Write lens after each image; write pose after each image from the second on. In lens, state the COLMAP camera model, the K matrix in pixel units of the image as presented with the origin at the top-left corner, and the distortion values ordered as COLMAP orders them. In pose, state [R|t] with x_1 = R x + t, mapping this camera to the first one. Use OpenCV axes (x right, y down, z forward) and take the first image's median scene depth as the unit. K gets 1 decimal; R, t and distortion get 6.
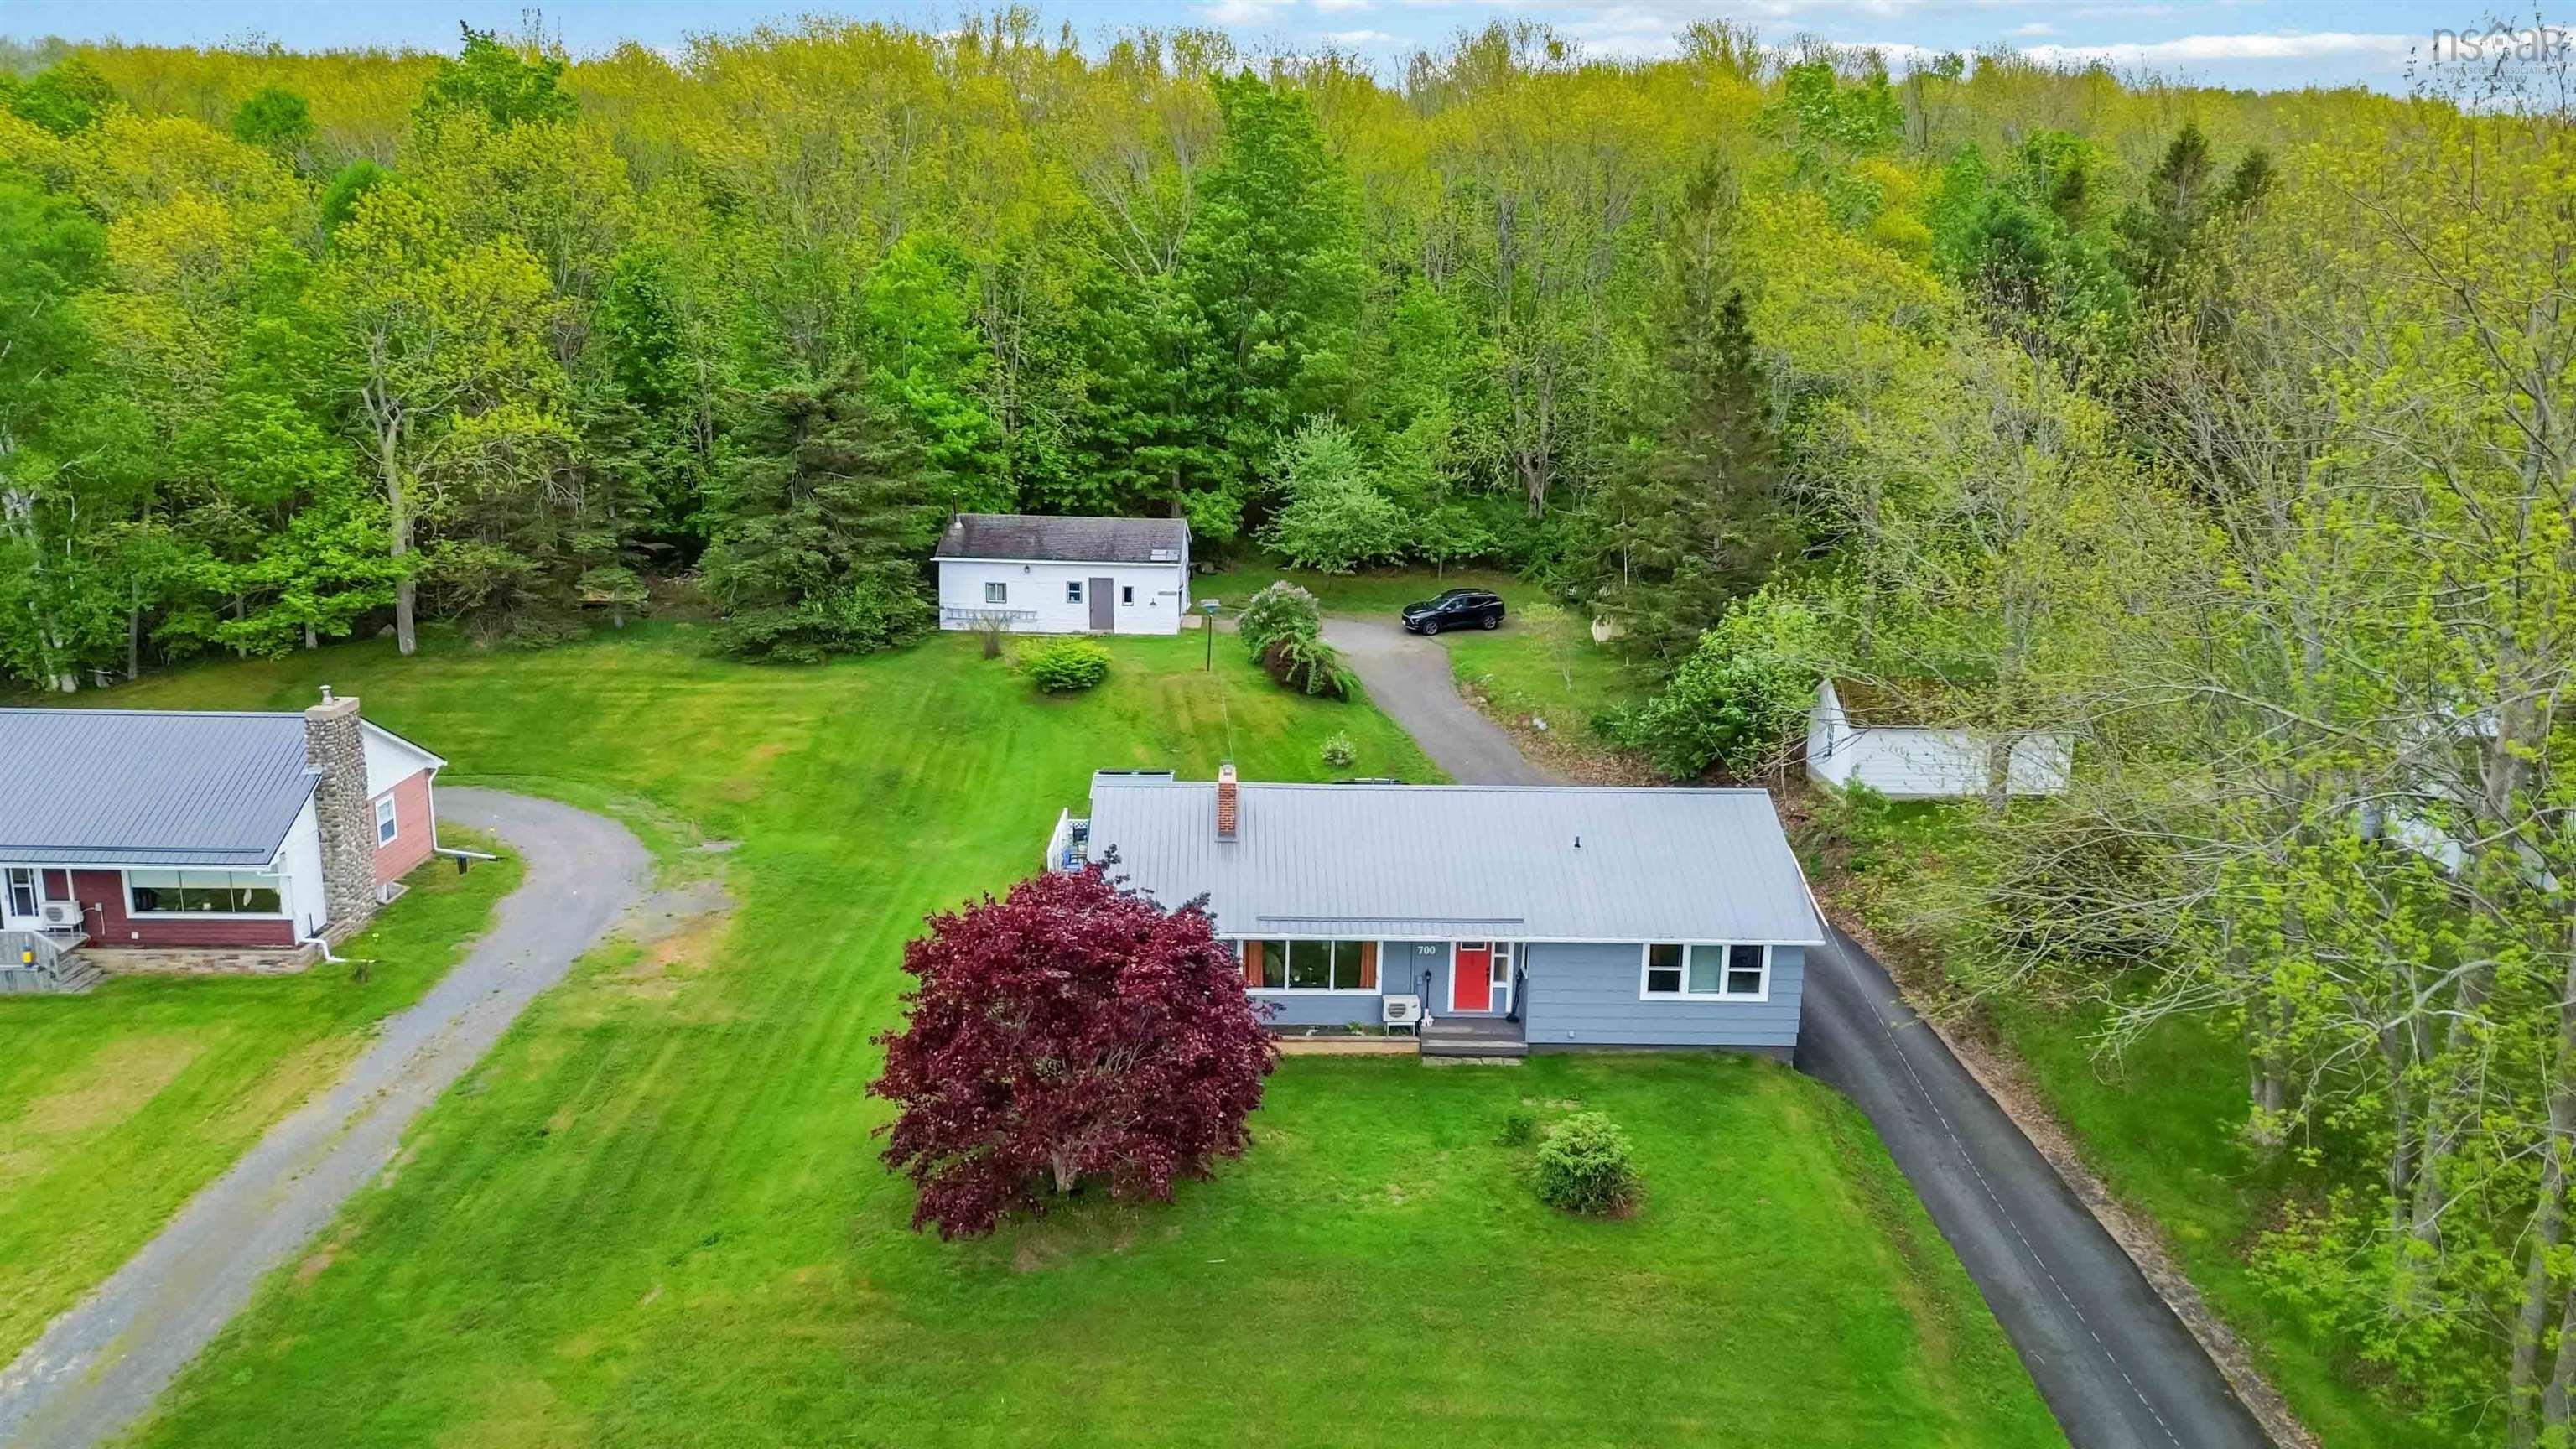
lens RADIAL K [[1807.4, 0, 1288.0], [0, 1807.4, 724.5], [0, 0, 1]] dist [0.091762, -0.105599]
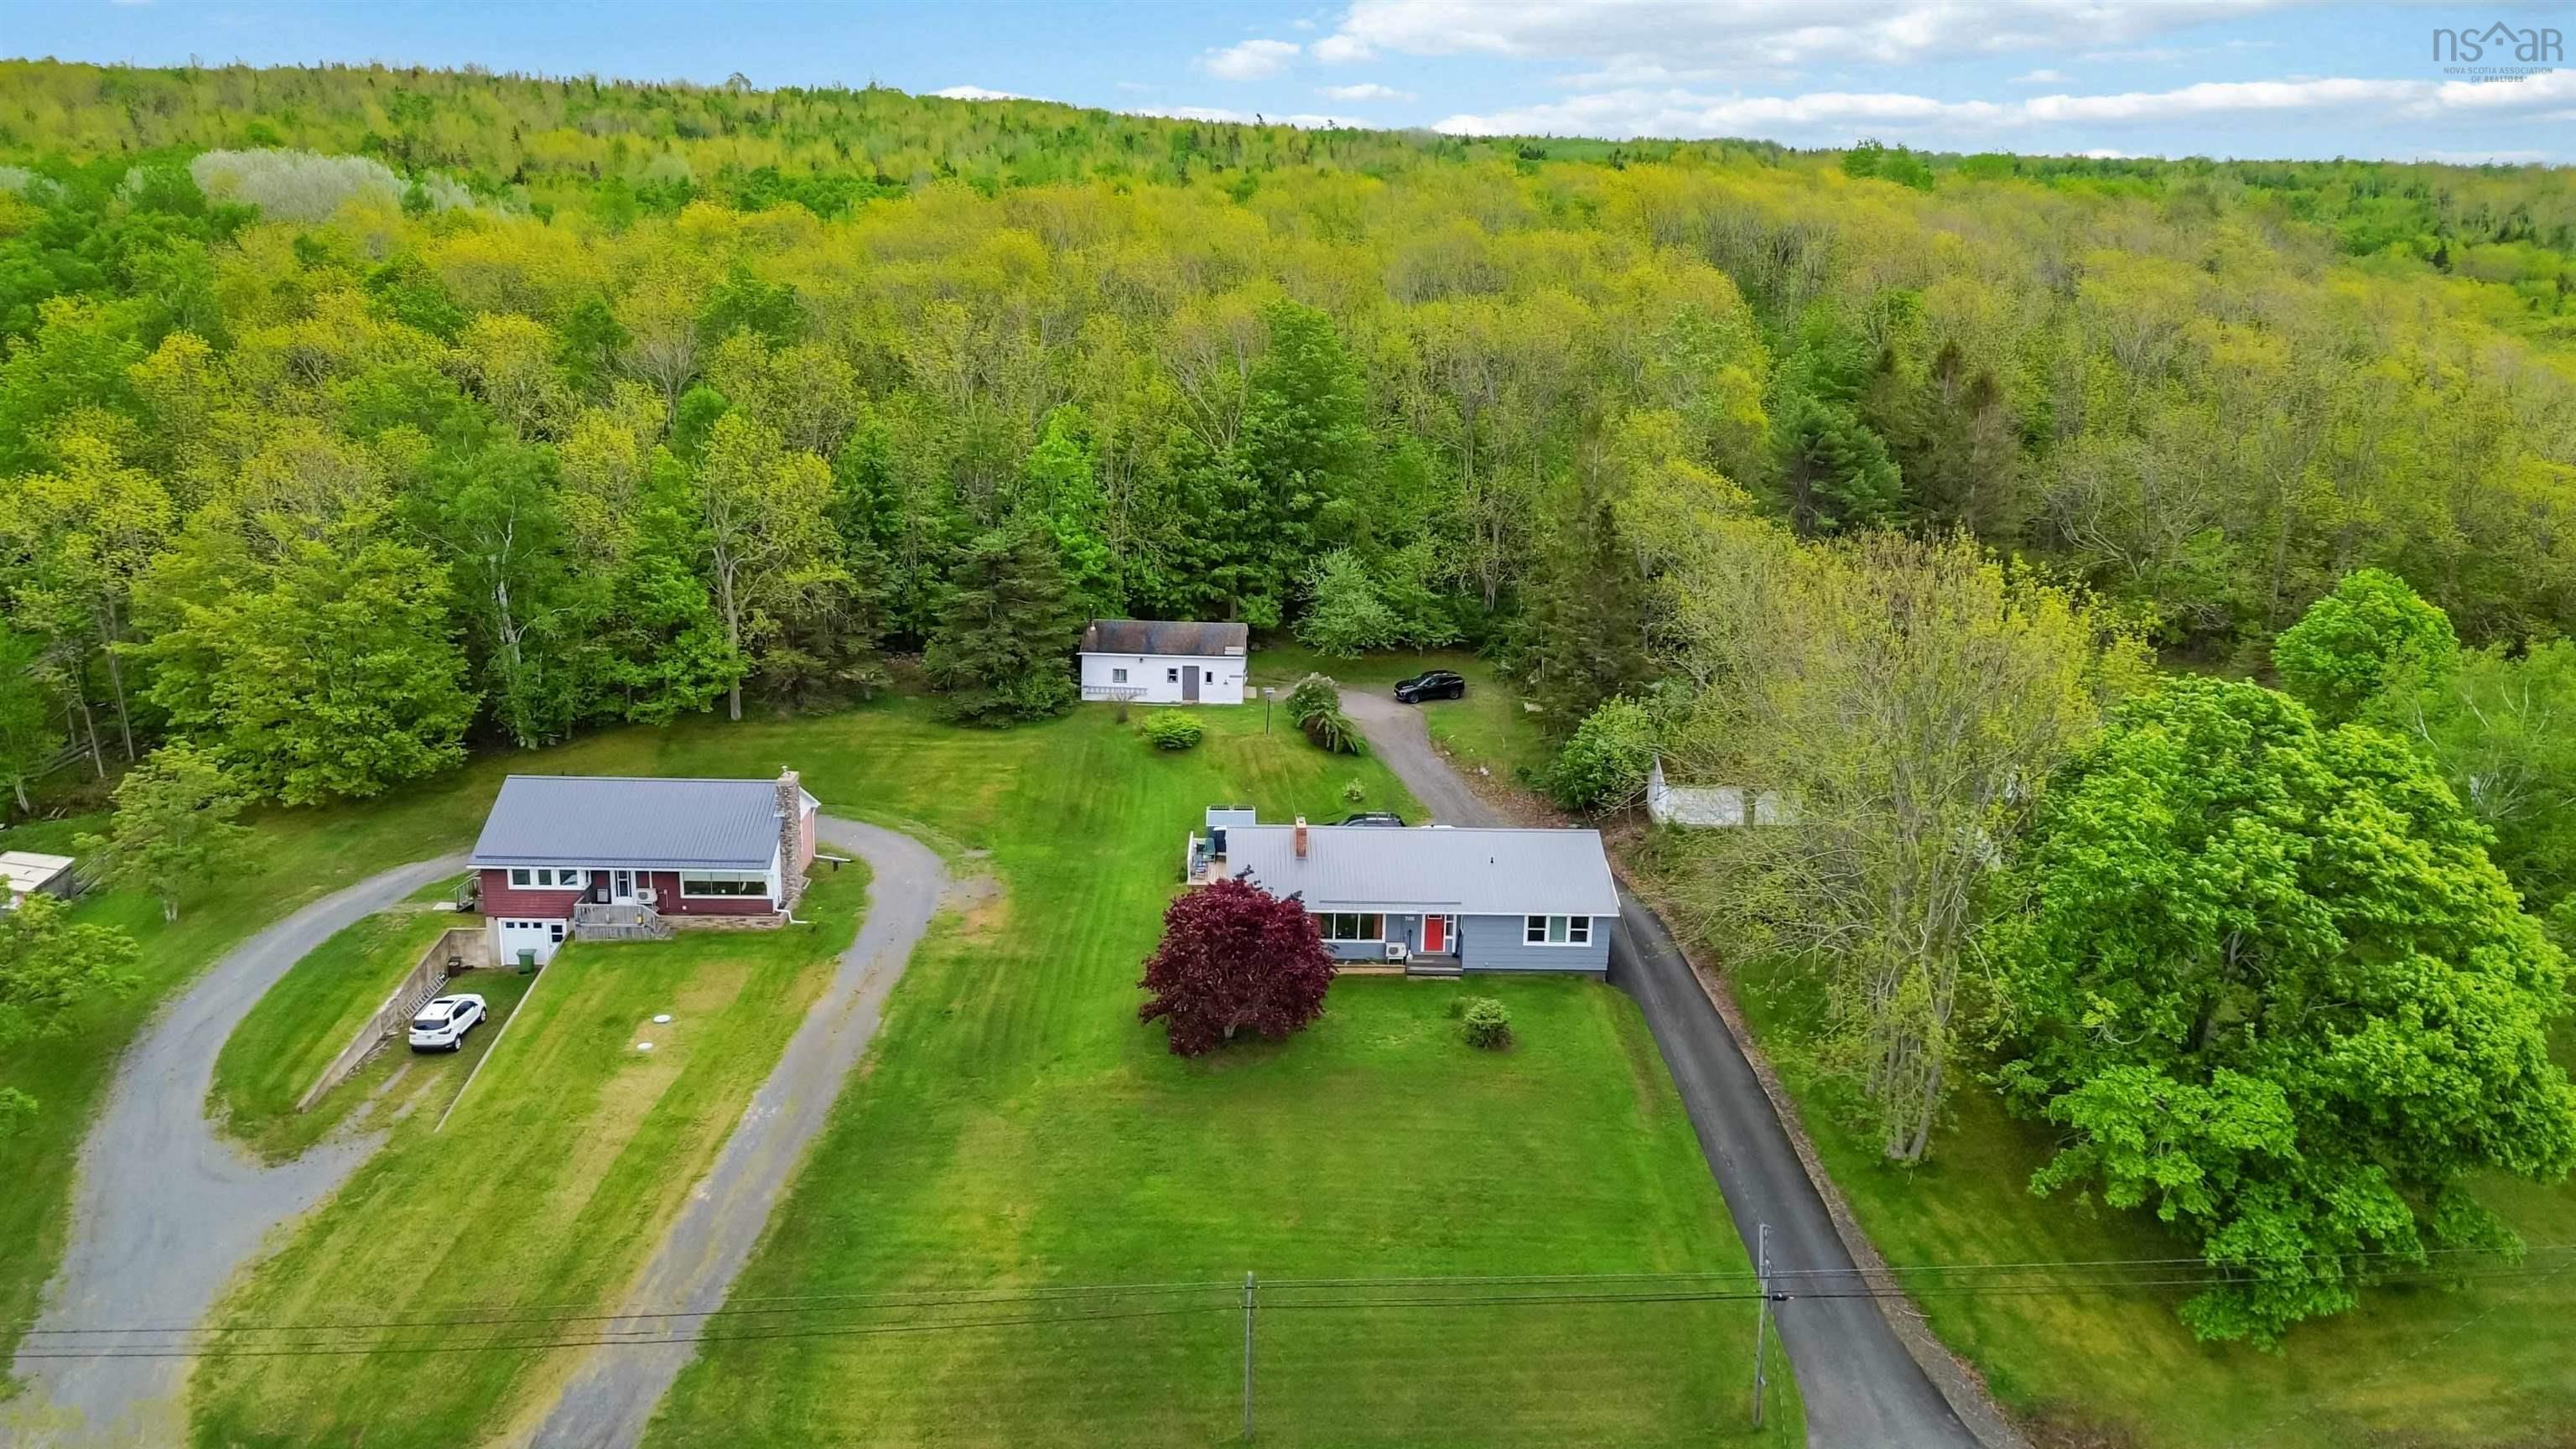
lens RADIAL K [[1807.4, 0, 1288.0], [0, 1807.4, 724.5], [0, 0, 1]] dist [0.091762, -0.105599]
pose [[0.999962, 0.003925, 0.007770, -0.040357], [-0.004065, 0.999828, 0.018080, -0.068662], [-0.007697, -0.018111, 0.999806, -0.542216]]
